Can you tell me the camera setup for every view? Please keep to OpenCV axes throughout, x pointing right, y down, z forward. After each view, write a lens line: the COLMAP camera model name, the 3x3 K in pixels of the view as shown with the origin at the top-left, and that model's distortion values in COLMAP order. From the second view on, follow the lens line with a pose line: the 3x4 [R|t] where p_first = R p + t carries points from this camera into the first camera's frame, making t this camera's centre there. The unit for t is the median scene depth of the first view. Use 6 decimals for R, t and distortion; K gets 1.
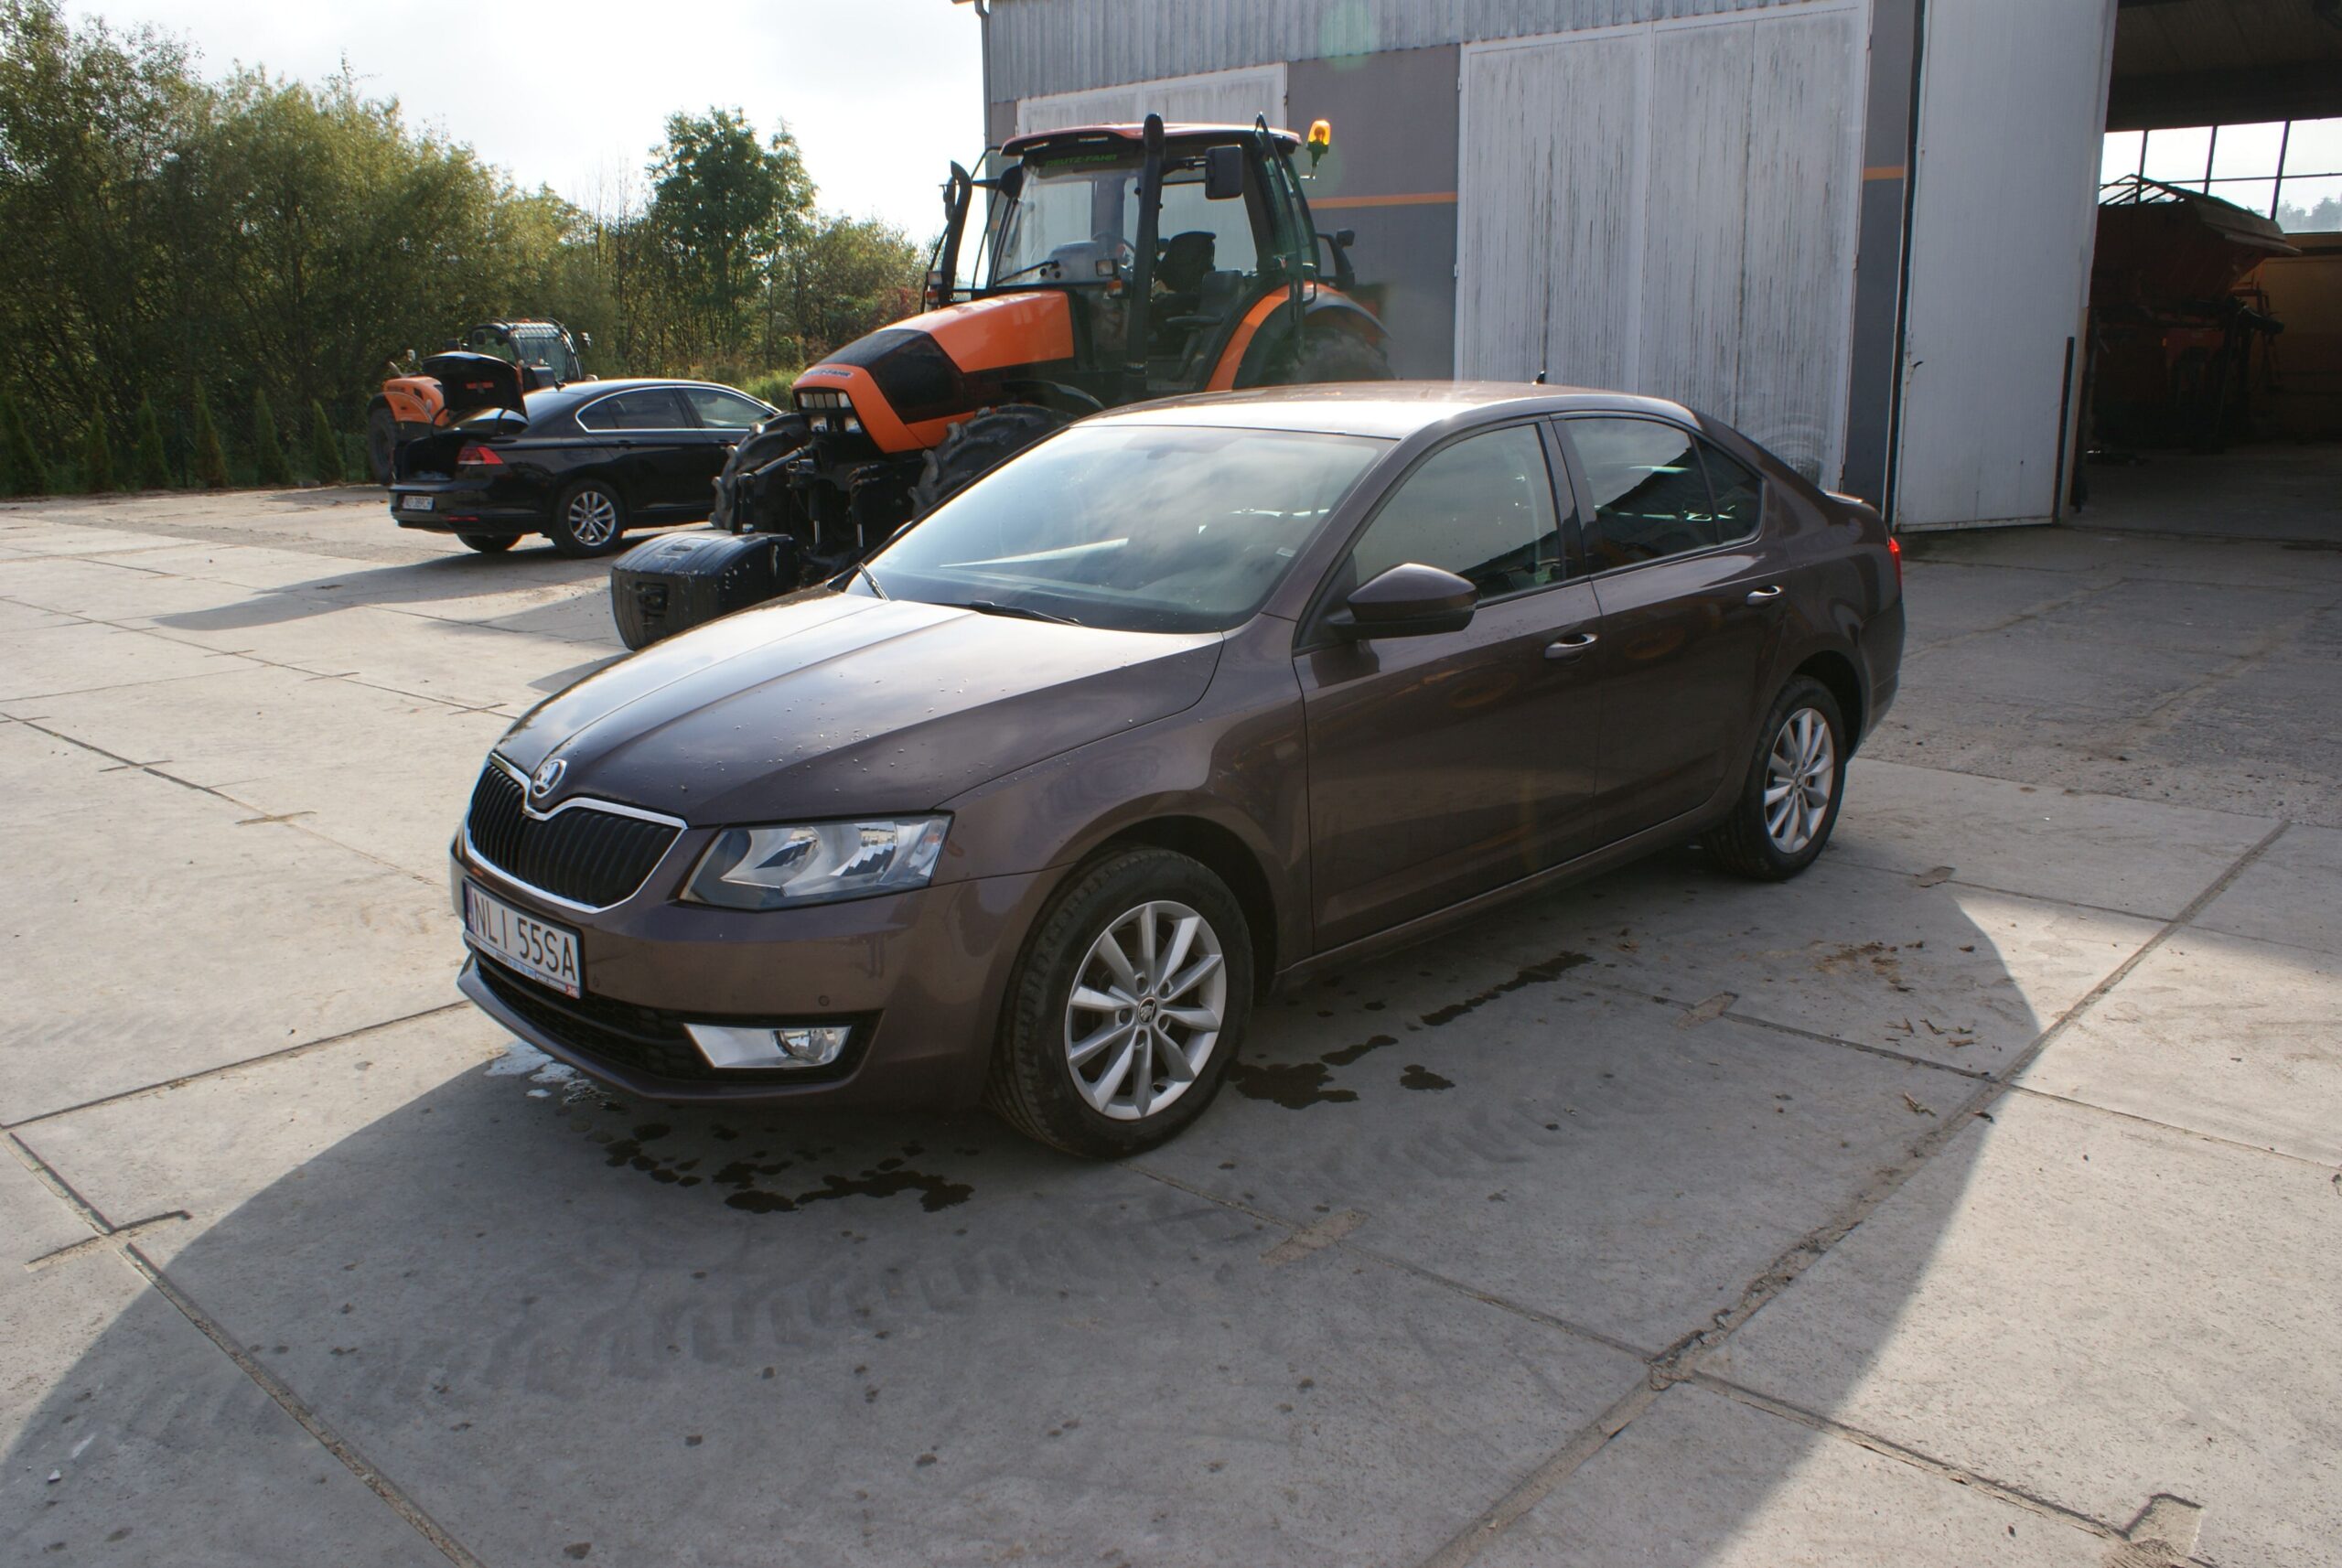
lens RADIAL K [[1781.6, 0, 1174.5], [0, 1781.6, 758.6], [0, 0, 1]] dist [-0.135537, 0.121821]
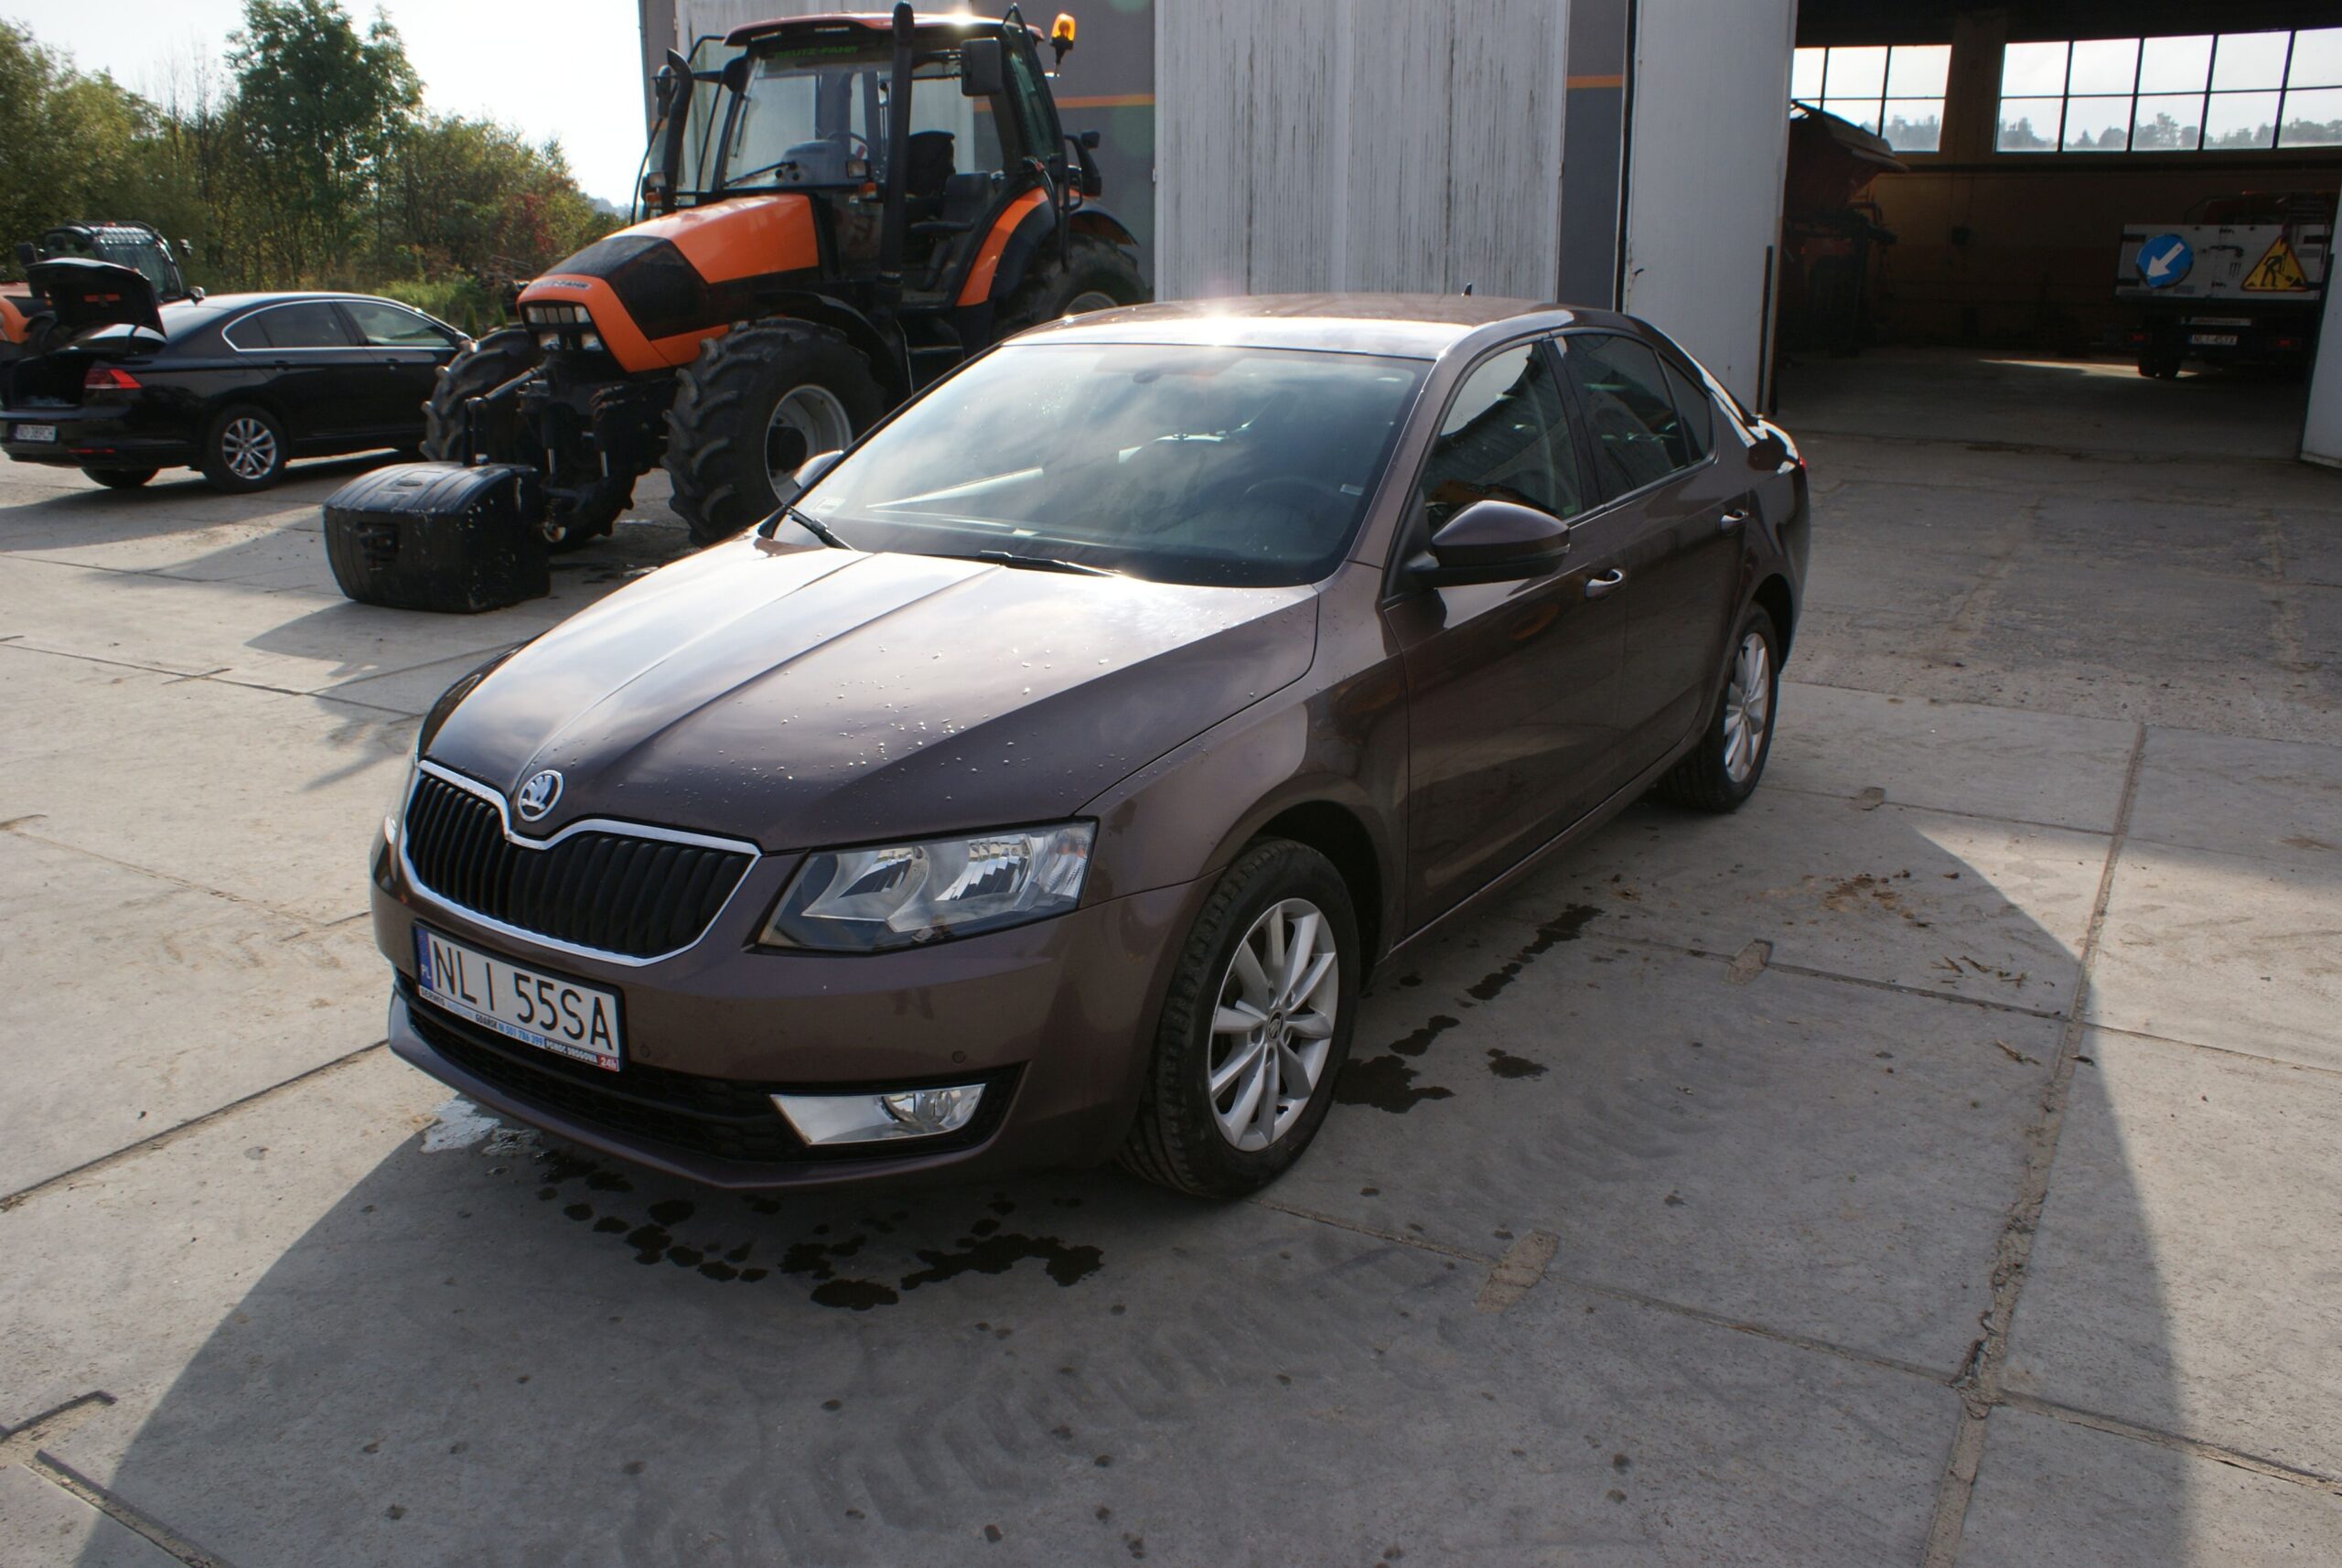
lens RADIAL K [[1781.6, 0, 1174.5], [0, 1781.6, 758.6], [0, 0, 1]] dist [-0.135537, 0.121821]
pose [[0.980077, -0.047991, 0.192732, -0.174660], [0.038317, 0.997826, 0.053613, -0.028713], [-0.194886, -0.045160, 0.979786, 0.125812]]
